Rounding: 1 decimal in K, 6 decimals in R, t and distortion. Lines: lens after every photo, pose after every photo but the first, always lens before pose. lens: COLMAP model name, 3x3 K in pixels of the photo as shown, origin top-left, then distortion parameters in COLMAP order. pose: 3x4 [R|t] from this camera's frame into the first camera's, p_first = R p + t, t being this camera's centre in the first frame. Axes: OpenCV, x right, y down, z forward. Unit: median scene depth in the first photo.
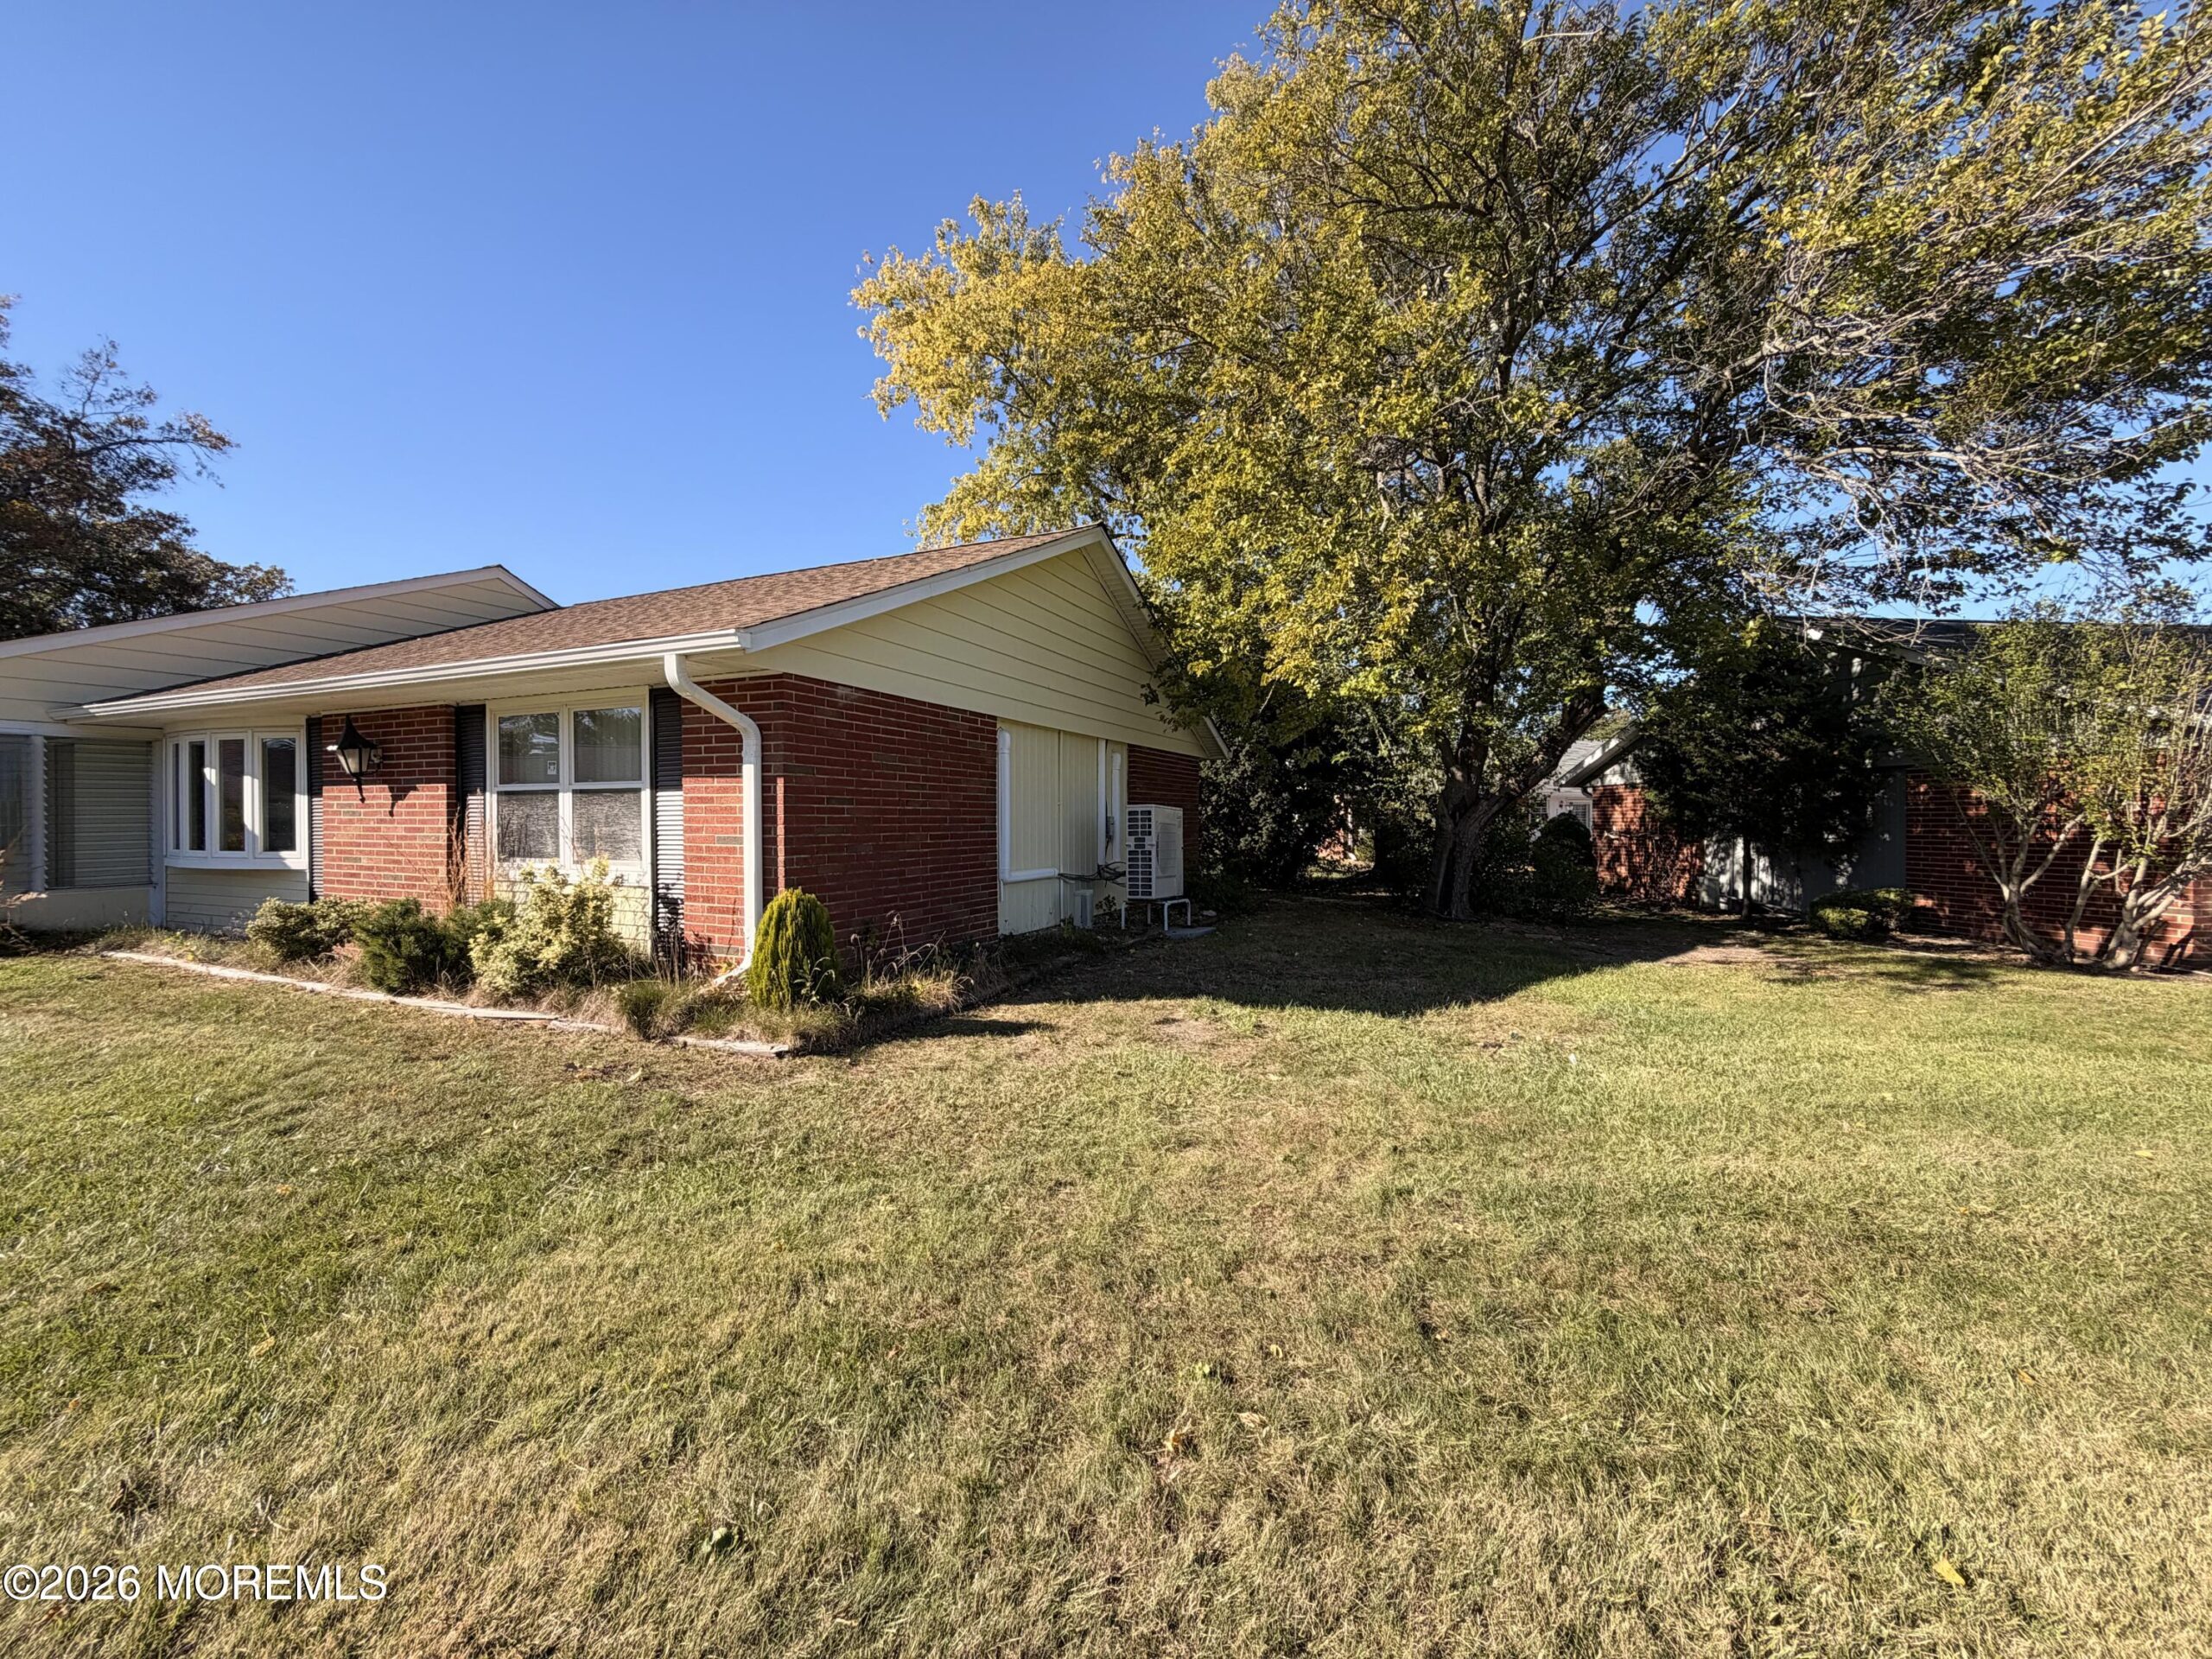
lens RADIAL K [[887.4, 0, 1105.7], [0, 887.4, 826.7], [0, 0, 1]] dist [-0.001800, 0.000891]
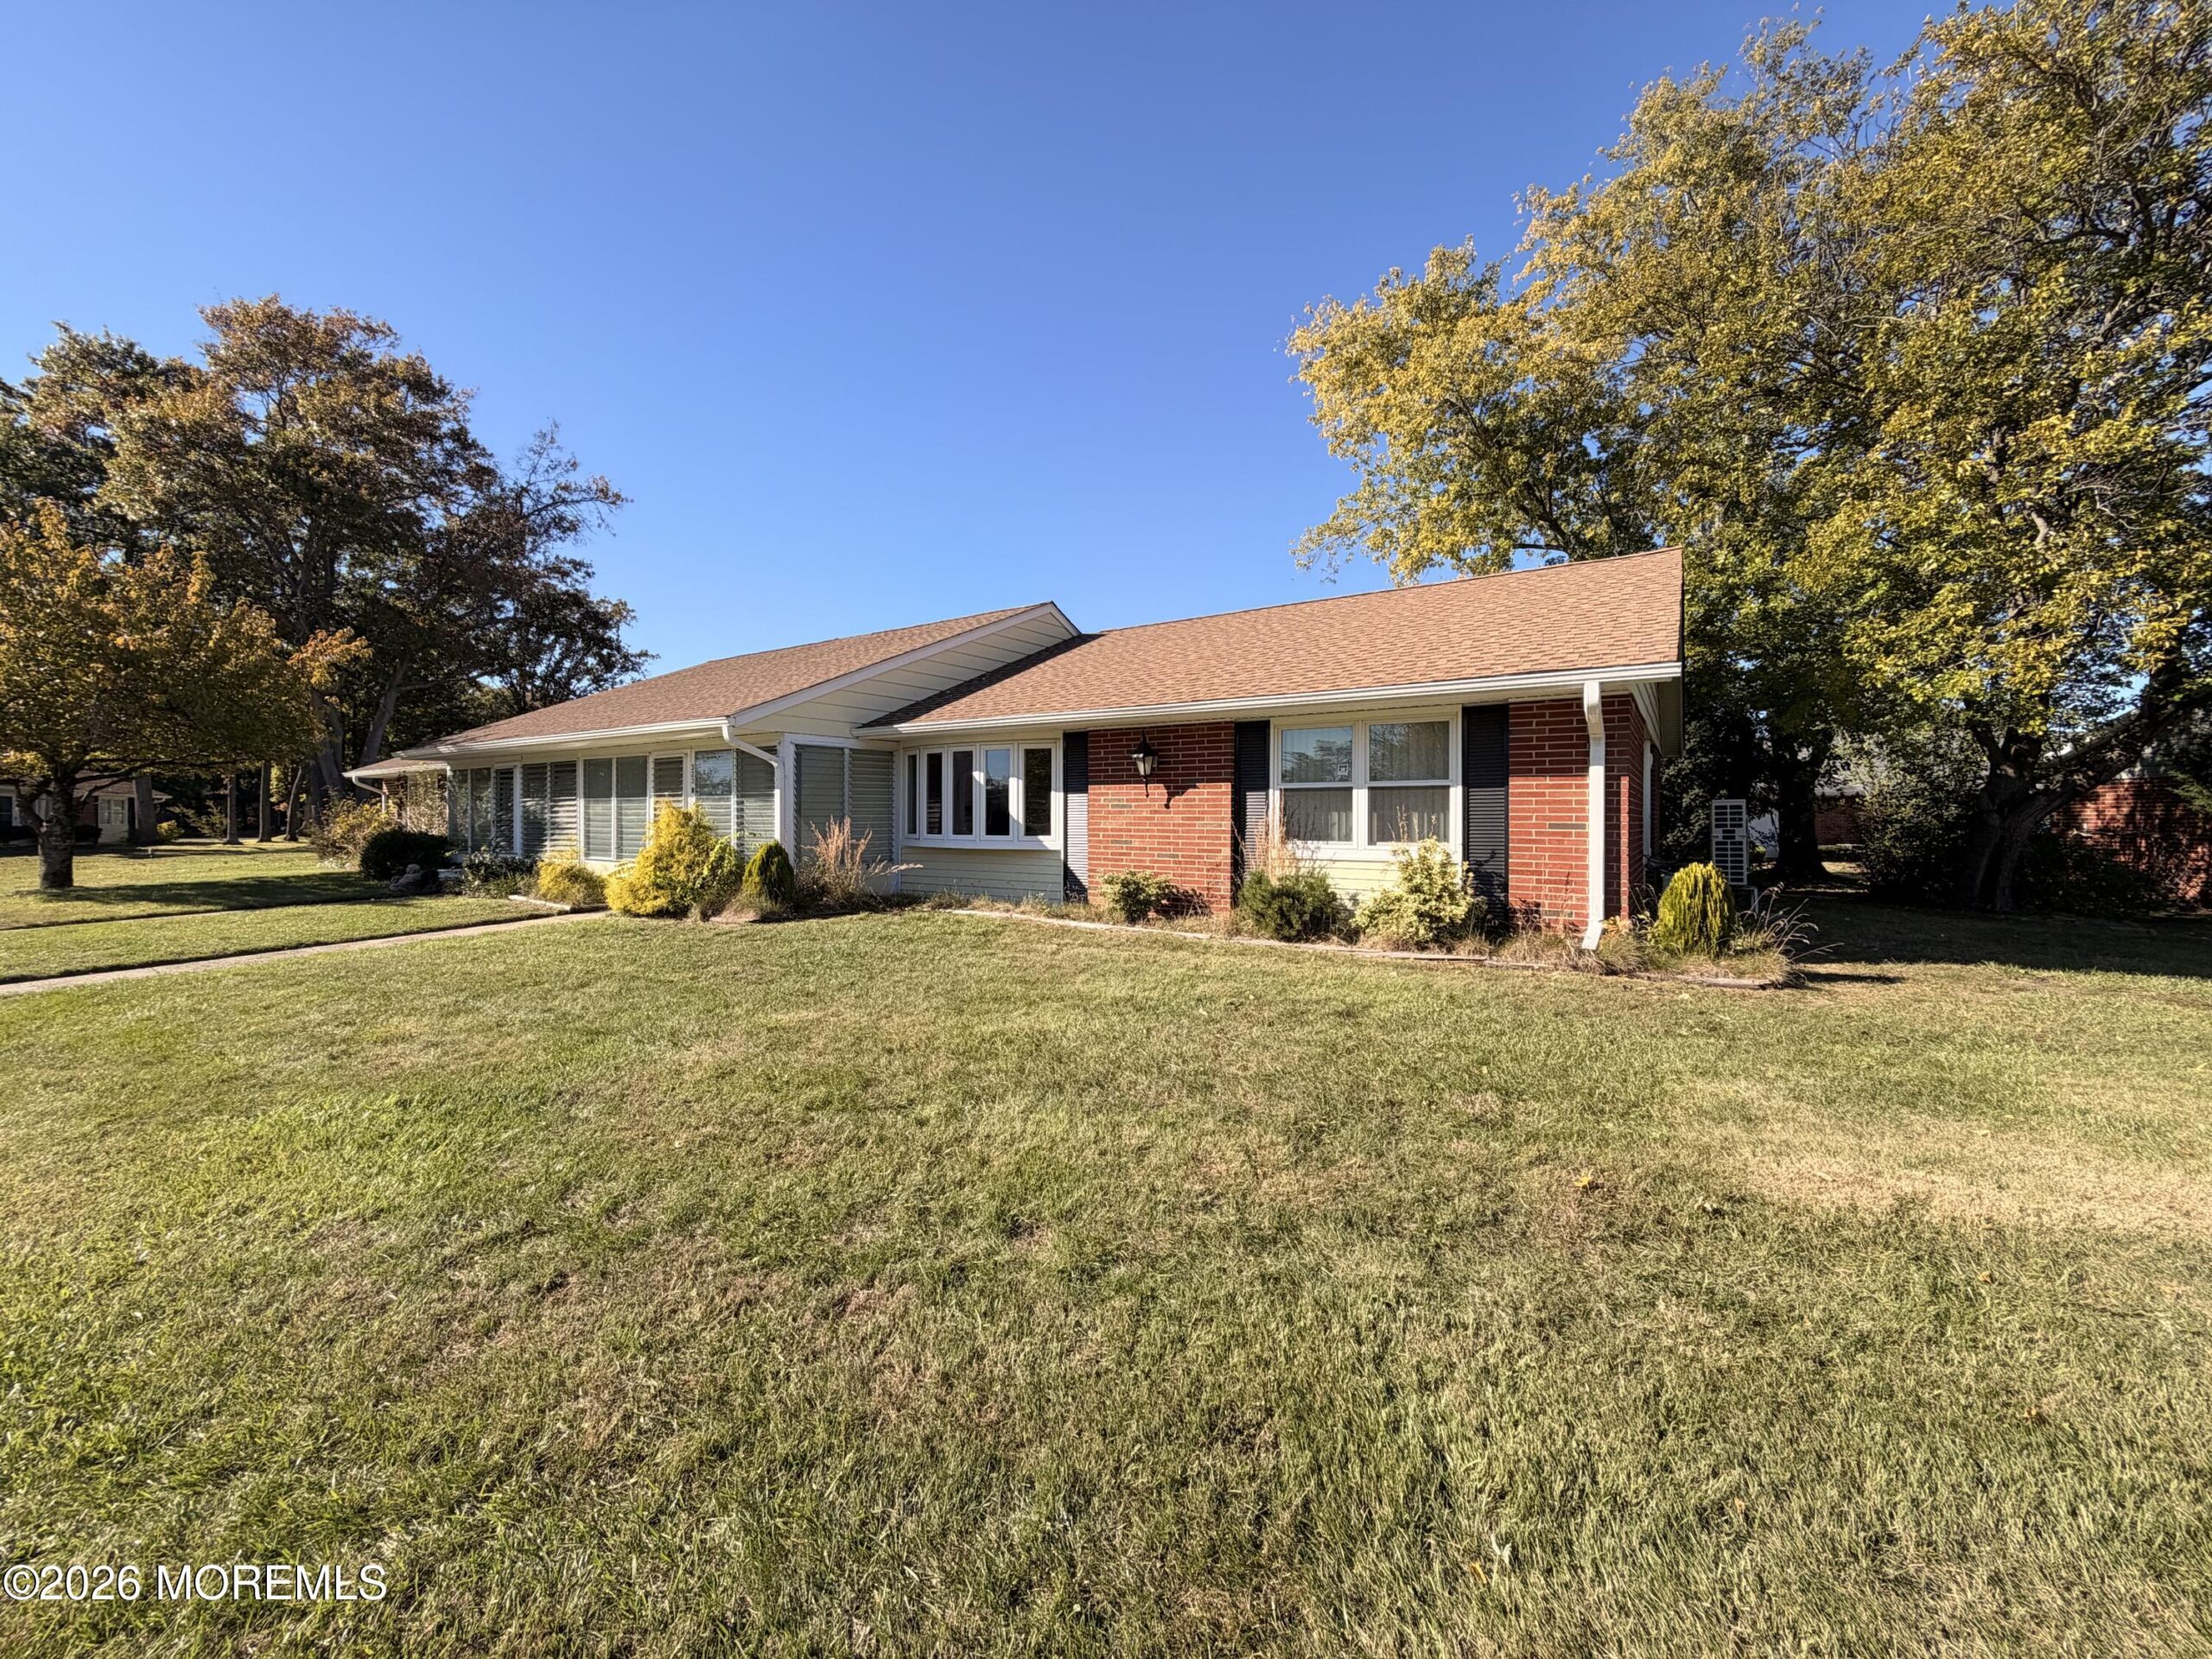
lens RADIAL K [[887.4, 0, 1099.6], [0, 887.4, 828.6], [0, 0, 1]] dist [-0.001800, 0.000891]
pose [[0.985151, 0.005471, -0.171605, -0.633117], [-0.005076, 0.999983, 0.002740, 0.013717], [0.171618, -0.001829, 0.985162, -0.263176]]
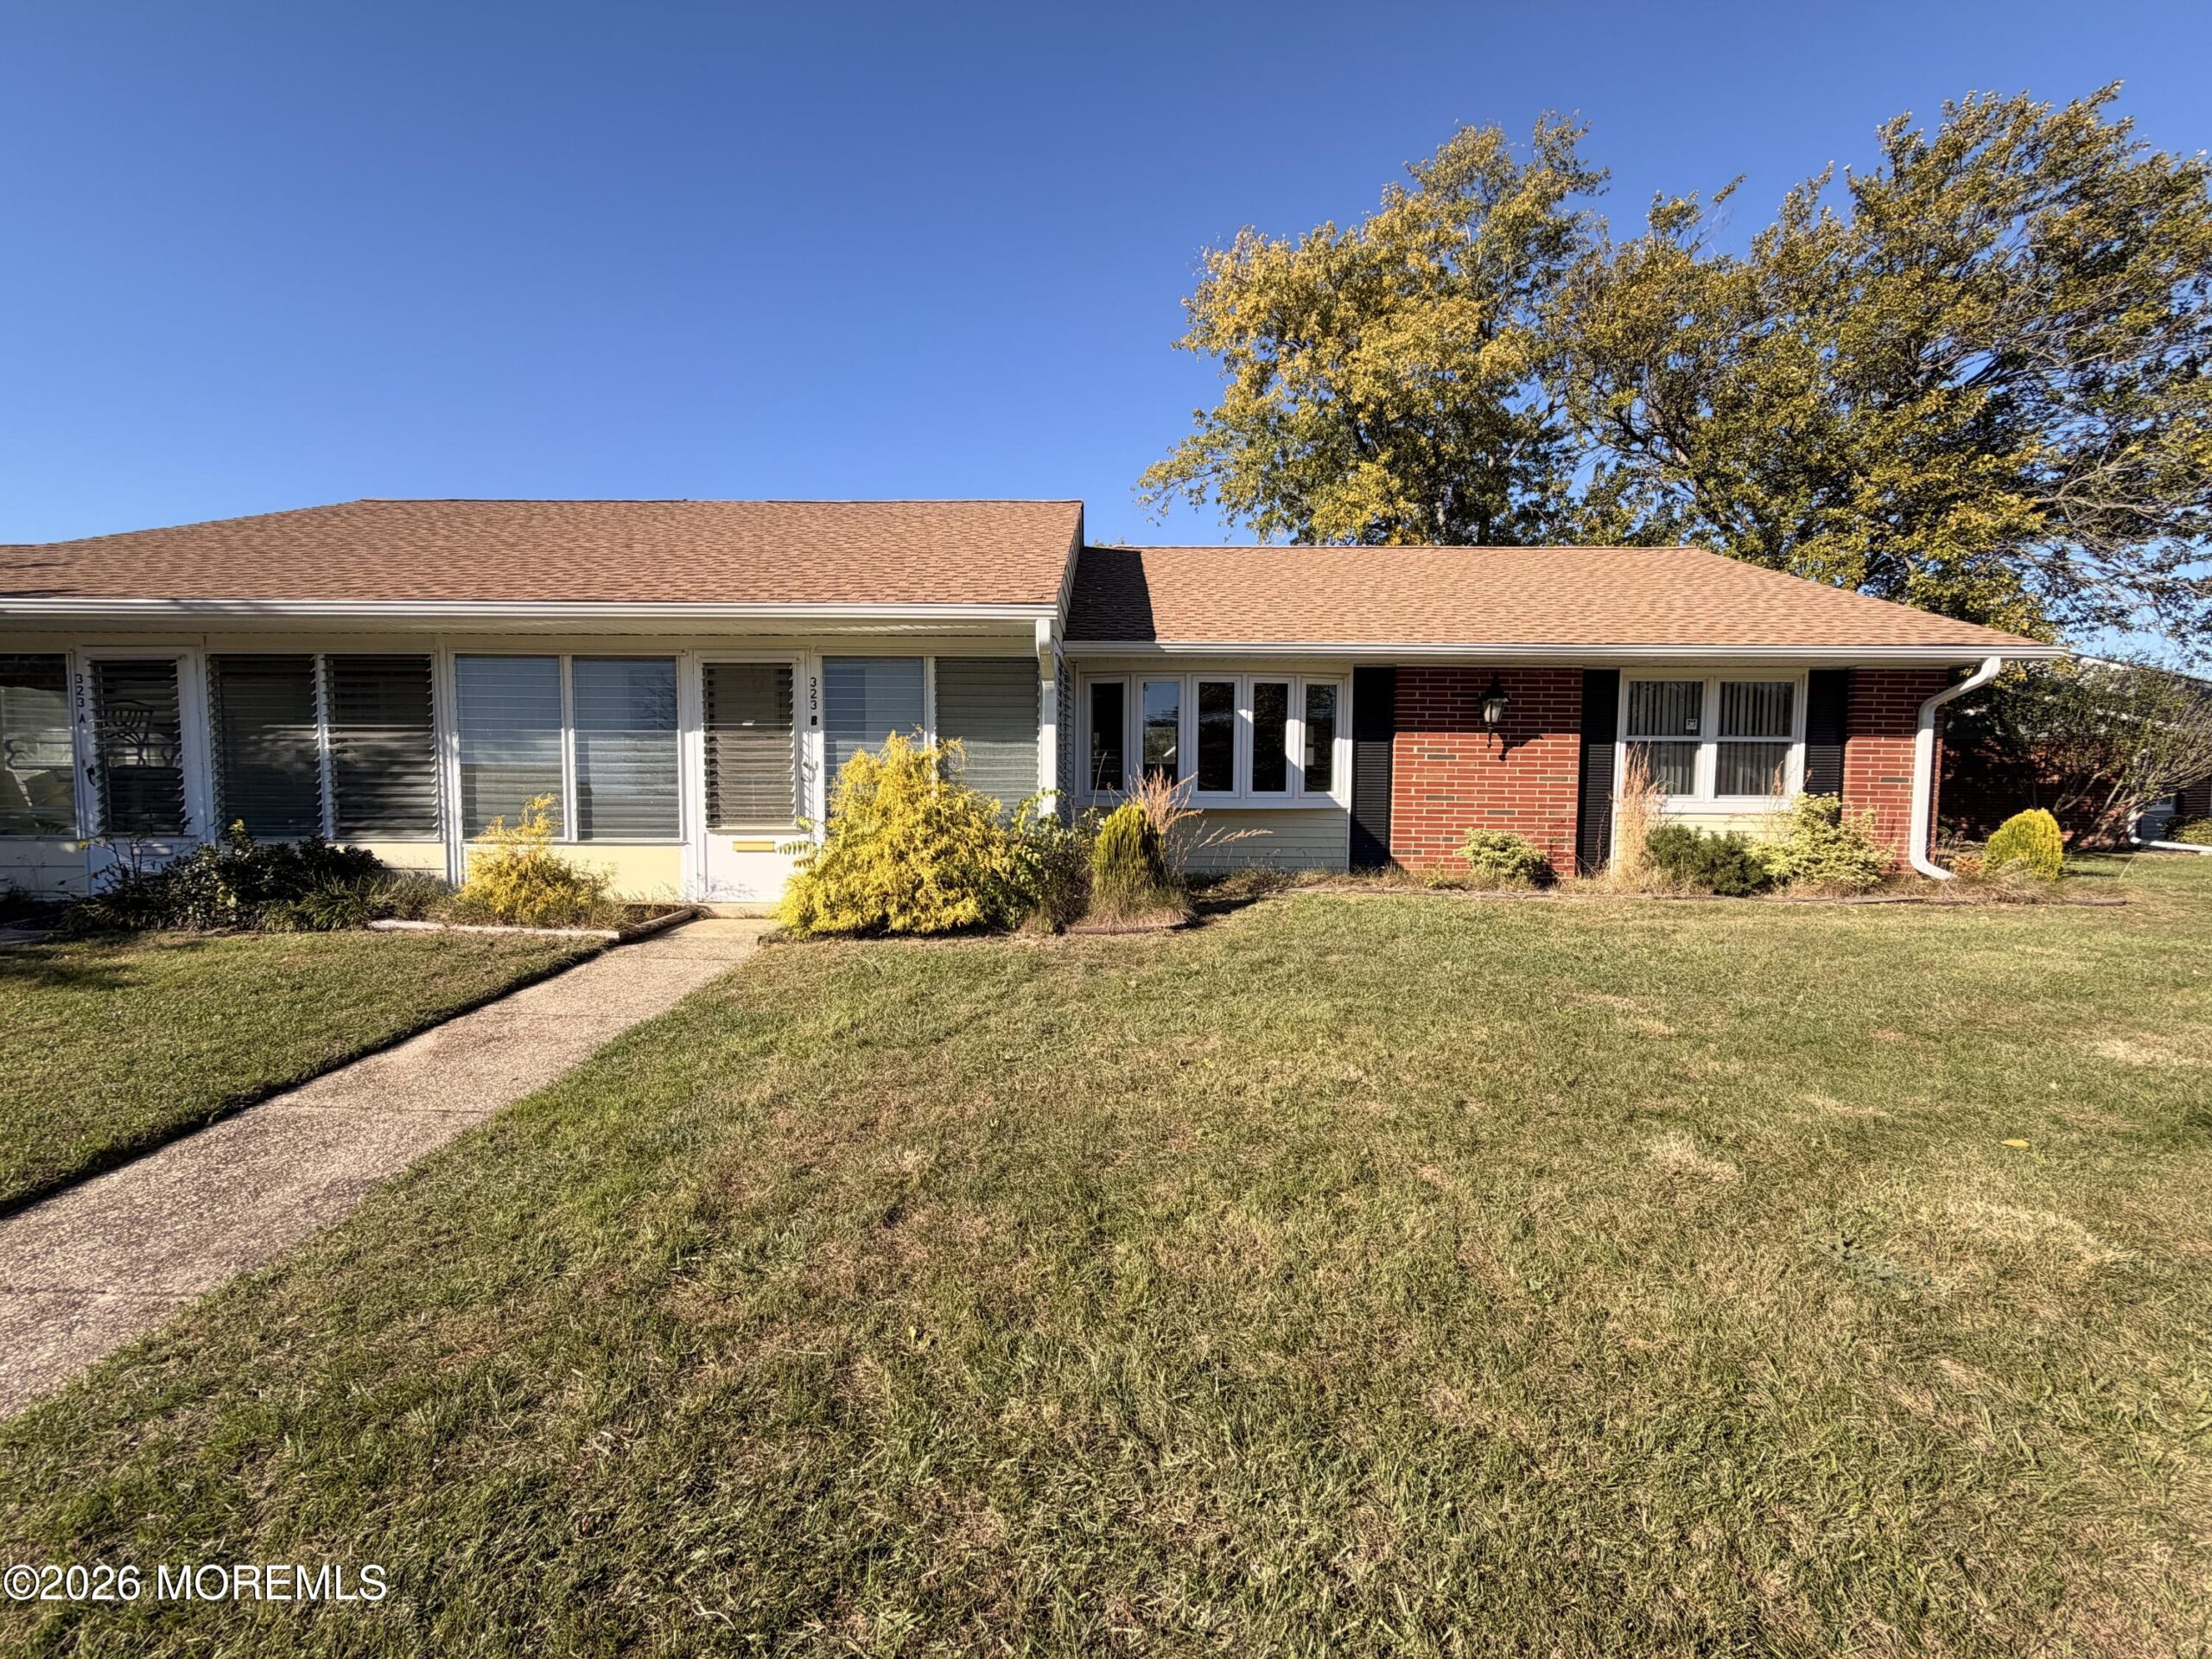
lens RADIAL K [[887.4, 0, 1104.4], [0, 887.4, 825.8], [0, 0, 1]] dist [-0.001800, 0.000891]
pose [[0.916135, -0.017011, 0.400509, -1.624537], [-0.004494, 0.998601, 0.052692, 0.013864], [-0.400845, -0.050073, 0.914777, 0.132931]]
